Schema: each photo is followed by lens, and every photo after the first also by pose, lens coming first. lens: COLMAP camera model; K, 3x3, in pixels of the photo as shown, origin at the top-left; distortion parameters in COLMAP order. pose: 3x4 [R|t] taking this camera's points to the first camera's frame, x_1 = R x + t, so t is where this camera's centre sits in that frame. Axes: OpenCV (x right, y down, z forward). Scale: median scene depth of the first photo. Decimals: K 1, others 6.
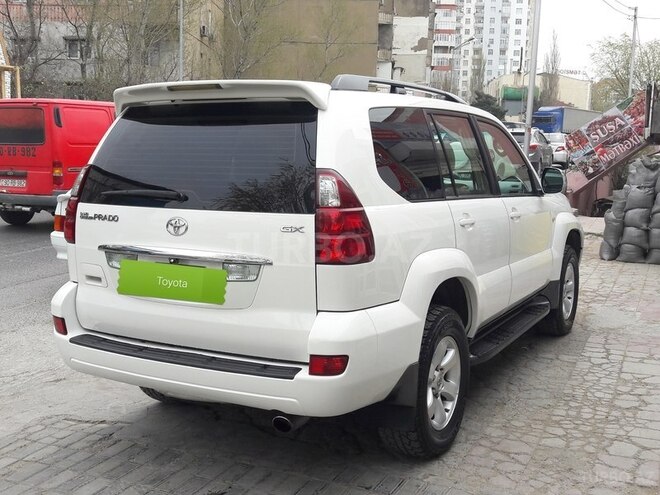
lens RADIAL K [[751.5, 0, 330.0], [0, 751.5, 247.5], [0, 0, 1]] dist [0.242761, -0.667450]
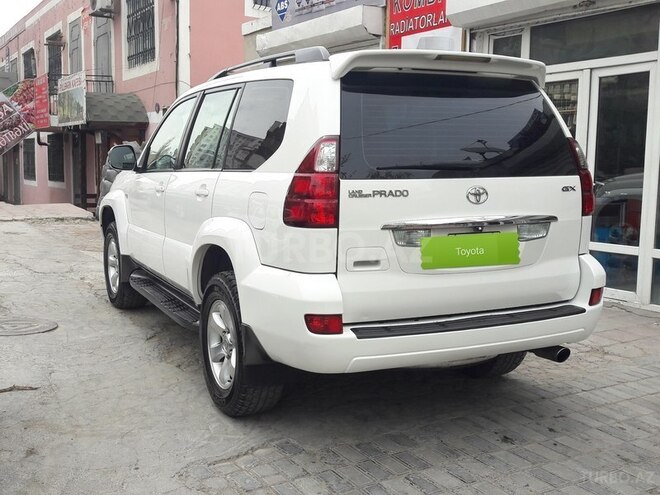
lens RADIAL K [[751.5, 0, 330.0], [0, 751.5, 247.5], [0, 0, 1]] dist [0.242761, -0.667450]
pose [[0.551557, -0.106644, 0.827292, -0.933178], [0.097362, 0.993245, 0.063126, -0.033118], [-0.828435, 0.045729, 0.558215, 0.475646]]
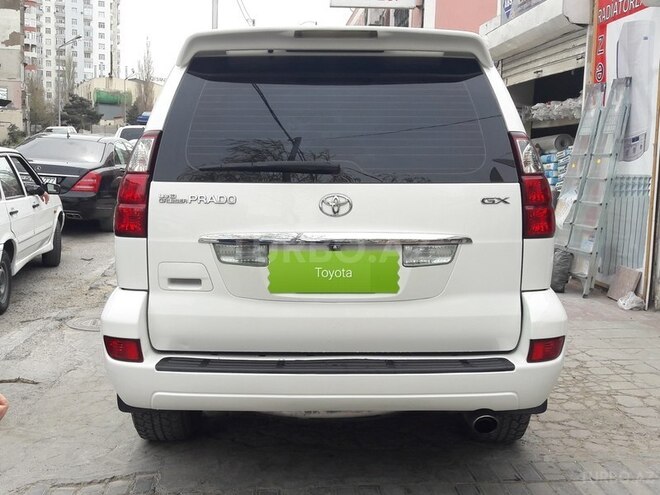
lens RADIAL K [[751.5, 0, 330.0], [0, 751.5, 247.5], [0, 0, 1]] dist [0.242761, -0.667450]
pose [[0.862749, -0.056743, 0.502439, -0.491298], [0.060813, 0.998115, 0.008299, 0.008443], [-0.501963, 0.023394, 0.864573, 0.245485]]
